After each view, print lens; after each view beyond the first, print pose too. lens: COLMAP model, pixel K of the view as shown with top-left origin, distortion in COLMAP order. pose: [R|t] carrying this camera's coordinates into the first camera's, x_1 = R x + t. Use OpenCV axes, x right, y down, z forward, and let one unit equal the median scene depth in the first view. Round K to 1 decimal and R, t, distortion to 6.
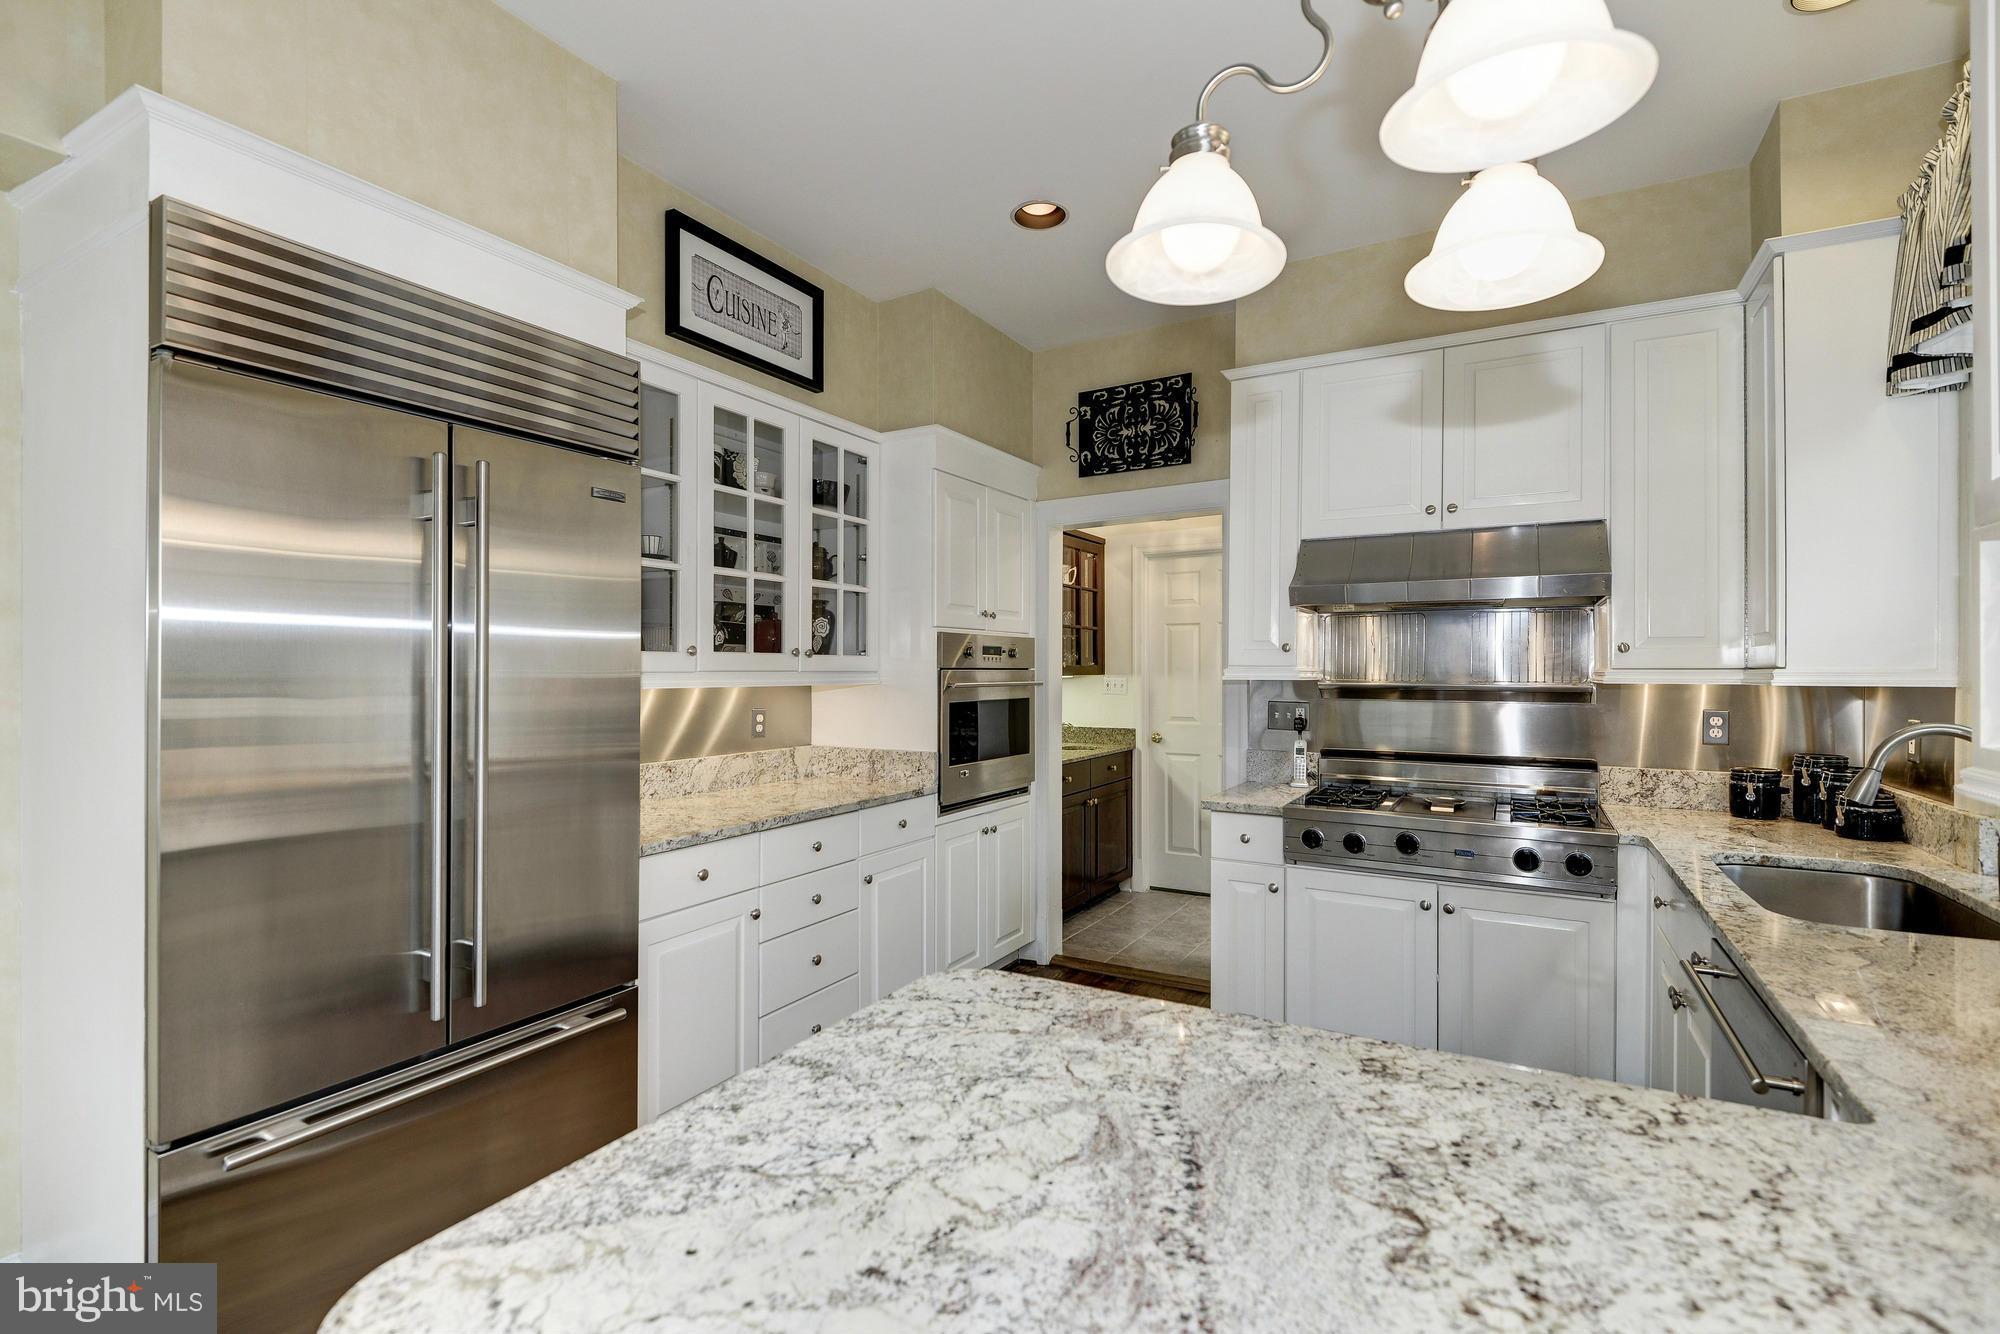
lens RADIAL K [[881.3, 0, 1008.0], [0, 881.3, 663.3], [0, 0, 1]] dist [0.027250, -0.019013]
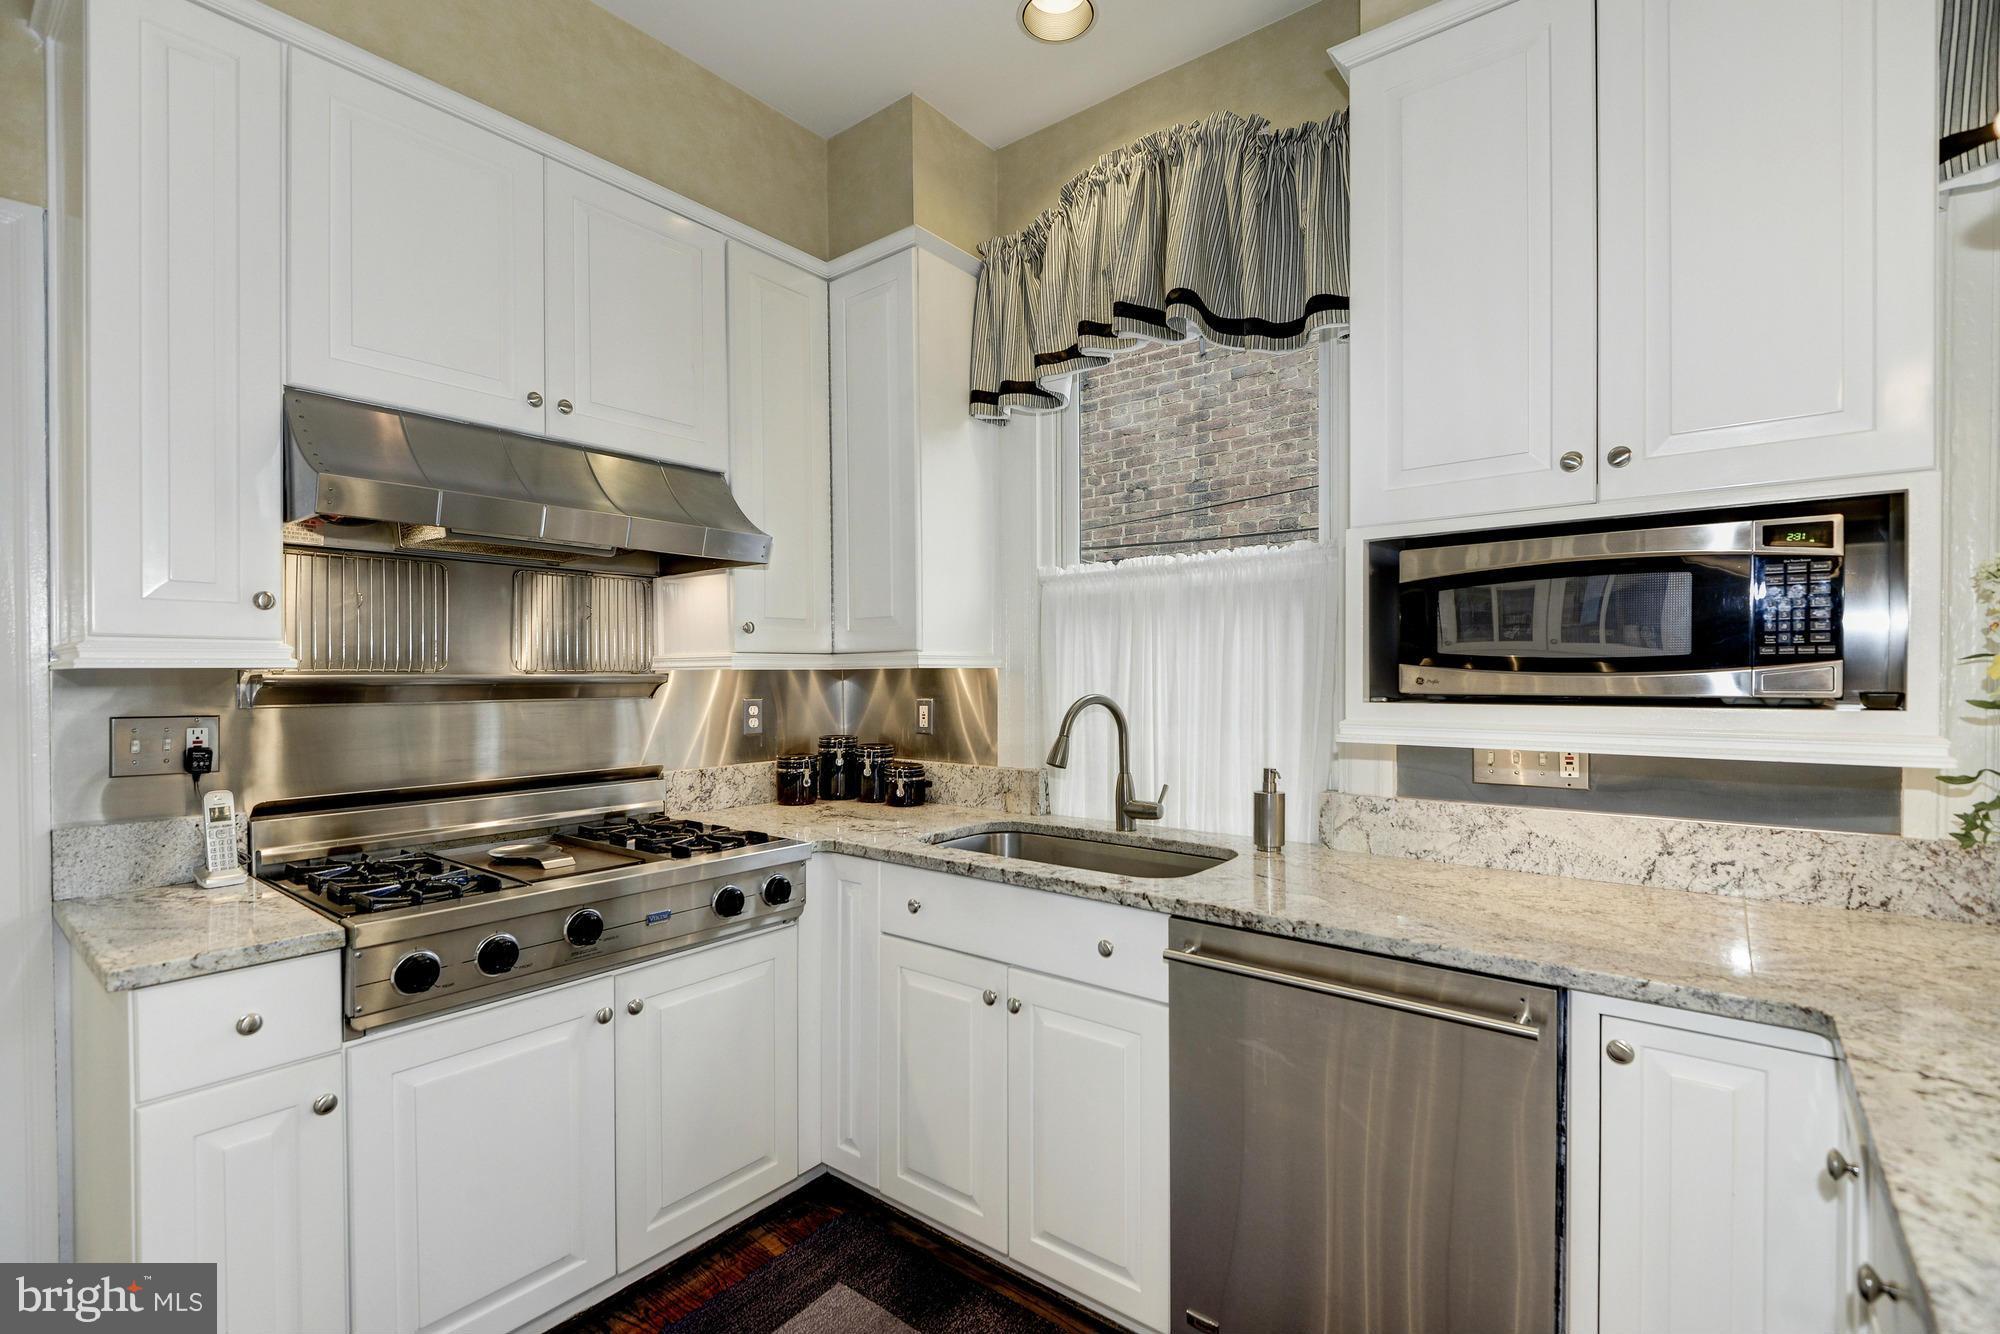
lens RADIAL K [[892.0, 0, 1023.2], [0, 892.0, 675.9], [0, 0, 1]] dist [0.017733, -0.019859]
pose [[0.163356, -0.005167, 0.986554, -0.155913], [-0.001127, 0.999985, 0.005424, 0.033558], [-0.986567, -0.001998, 0.163347, 0.825384]]
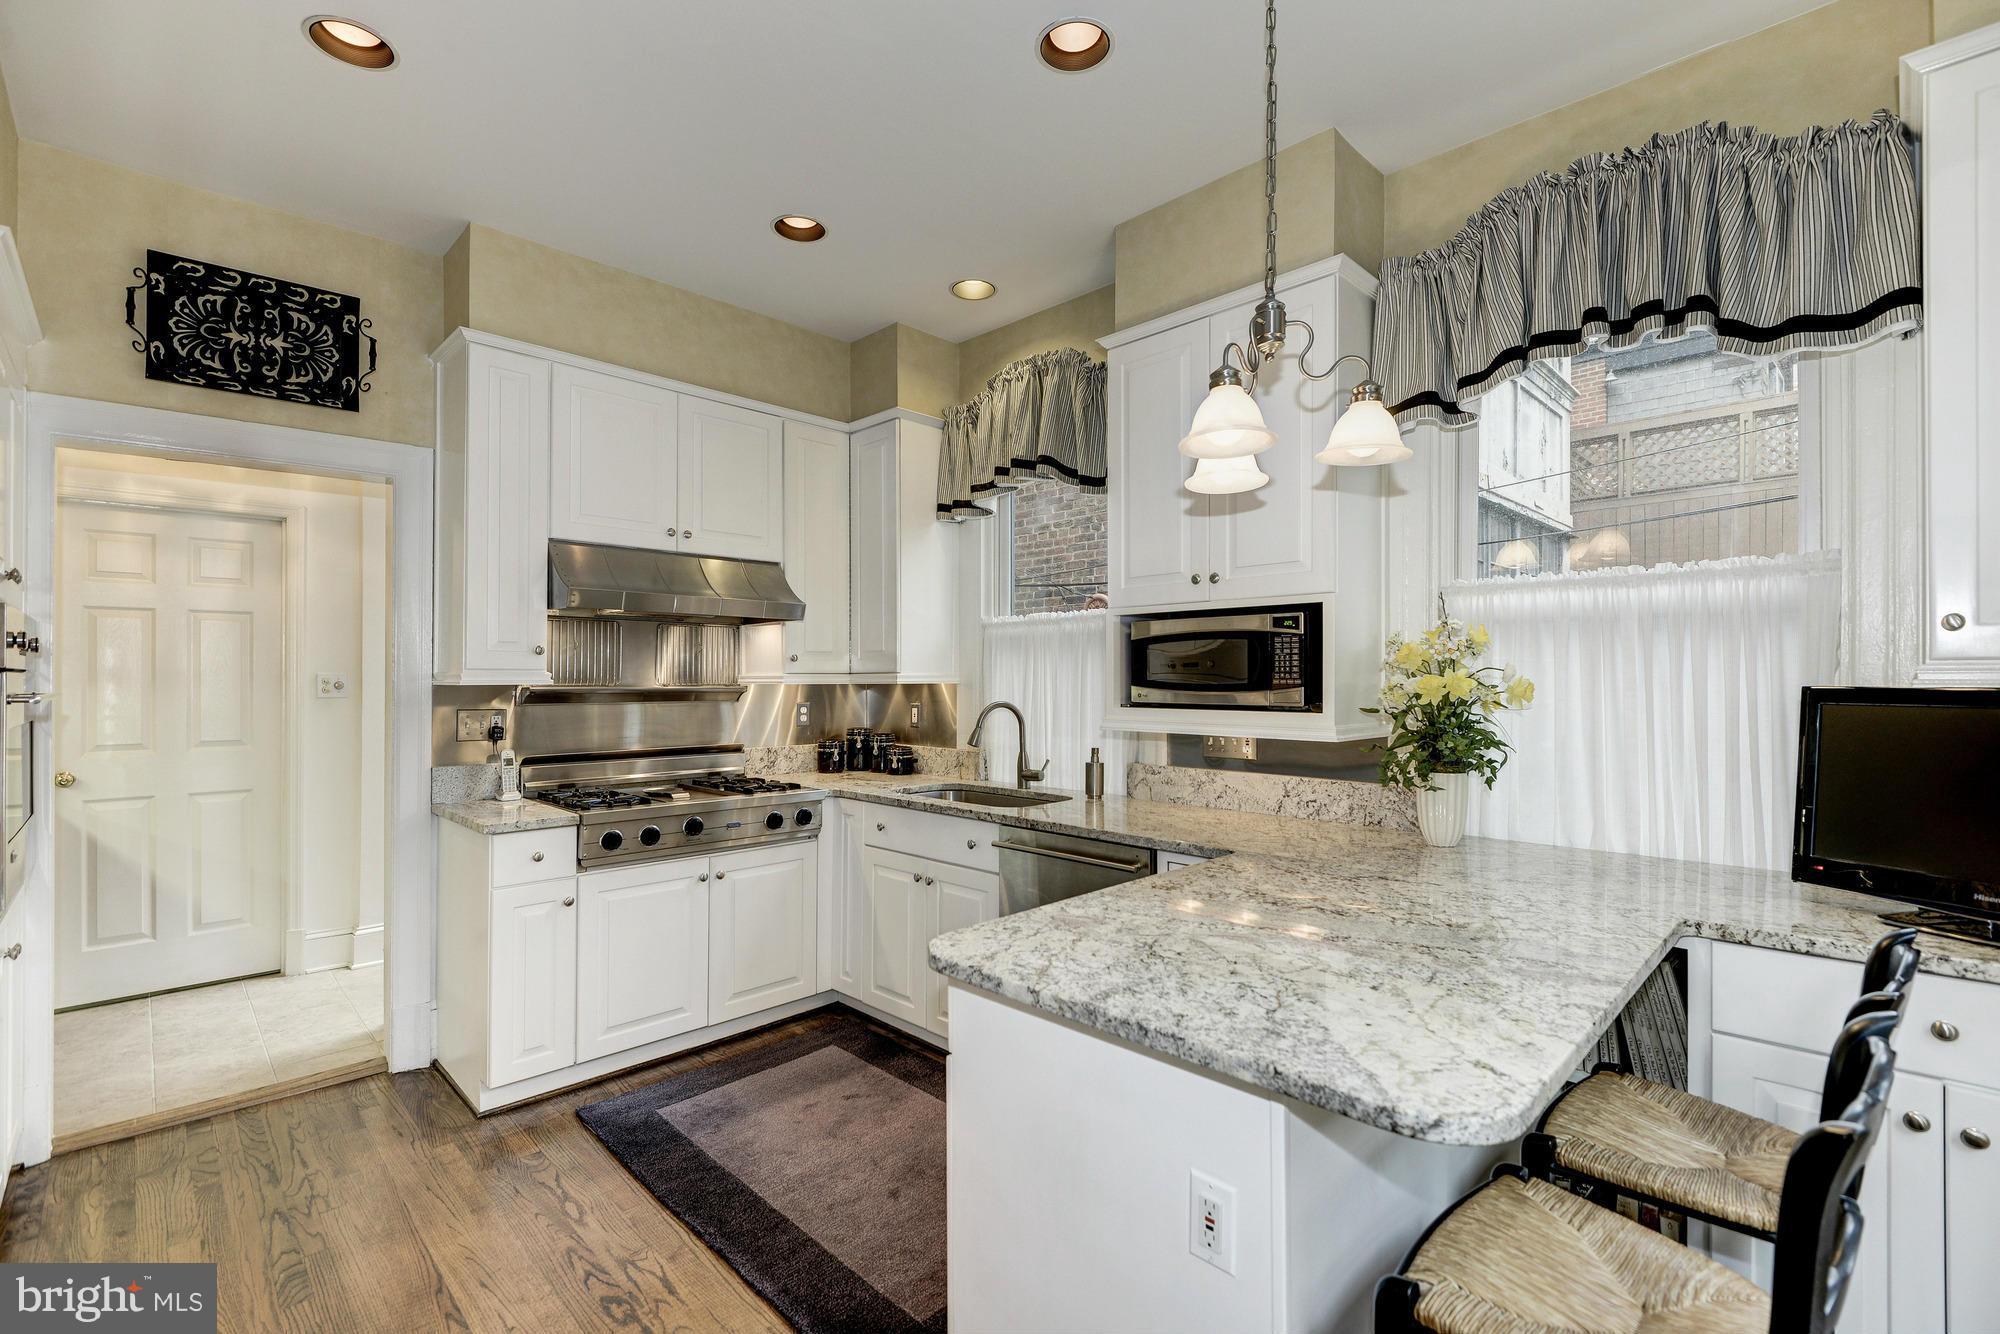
lens RADIAL K [[881.3, 0, 1008.0], [0, 881.3, 663.3], [0, 0, 1]] dist [0.027250, -0.019013]
pose [[0.285410, 0.015694, 0.958277, -0.721362], [-0.005343, 0.999876, -0.014784, 0.012644], [-0.958391, -0.000901, 0.285458, 0.403030]]
